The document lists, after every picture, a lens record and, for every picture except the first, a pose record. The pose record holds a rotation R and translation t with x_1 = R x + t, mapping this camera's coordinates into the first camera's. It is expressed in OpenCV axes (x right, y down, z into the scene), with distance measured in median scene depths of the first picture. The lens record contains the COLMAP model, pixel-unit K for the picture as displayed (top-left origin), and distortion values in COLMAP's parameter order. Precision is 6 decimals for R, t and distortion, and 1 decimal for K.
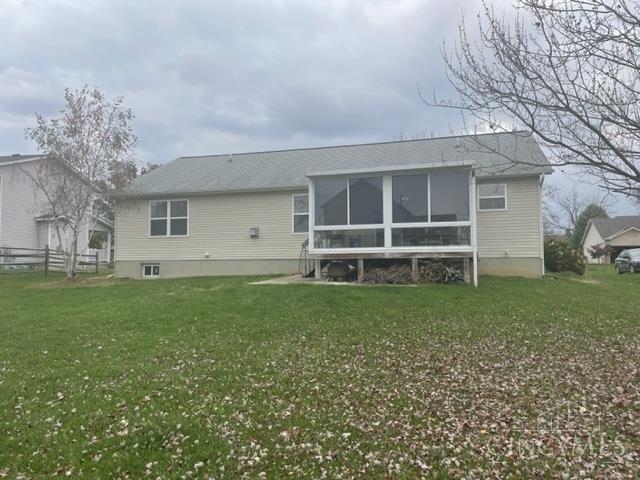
lens RADIAL K [[474.7, 0, 320.0], [0, 474.7, 240.0], [0, 0, 1]] dist [0.007665, 0.000568]
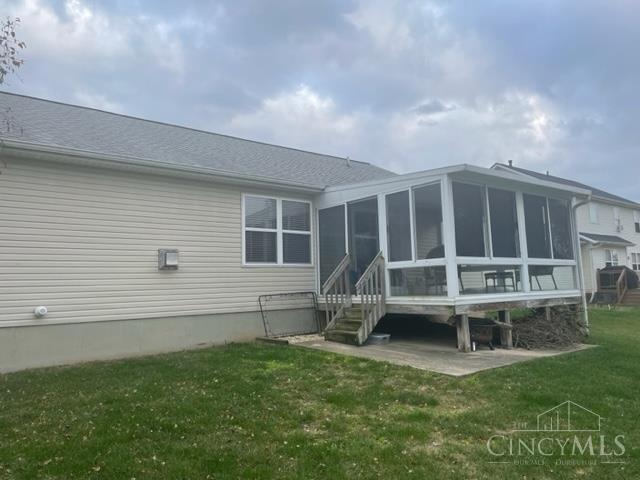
lens RADIAL K [[474.7, 0, 320.0], [0, 474.7, 240.0], [0, 0, 1]] dist [0.007665, 0.000568]
pose [[0.593789, 0.085710, 0.800043, -0.495230], [-0.010671, 0.995062, -0.098683, 0.009422], [-0.804550, 0.050060, 0.591771, 0.671026]]
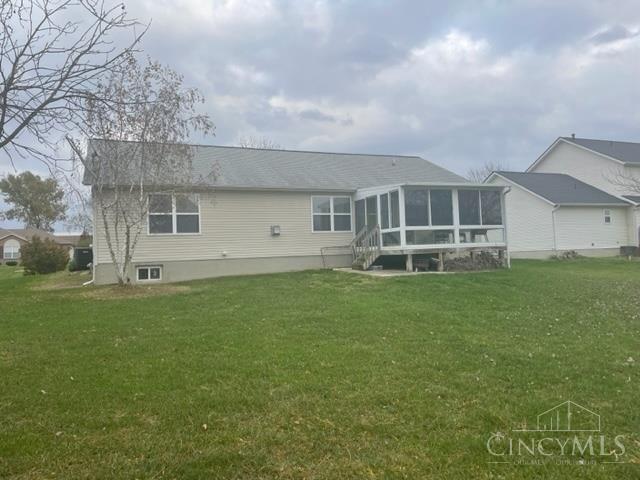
lens RADIAL K [[474.7, 0, 320.0], [0, 474.7, 240.0], [0, 0, 1]] dist [0.007665, 0.000568]
pose [[0.791094, 0.013270, 0.611550, -0.778941], [0.000330, 0.999755, -0.022121, 0.027865], [-0.611694, 0.017702, 0.790896, 0.158364]]
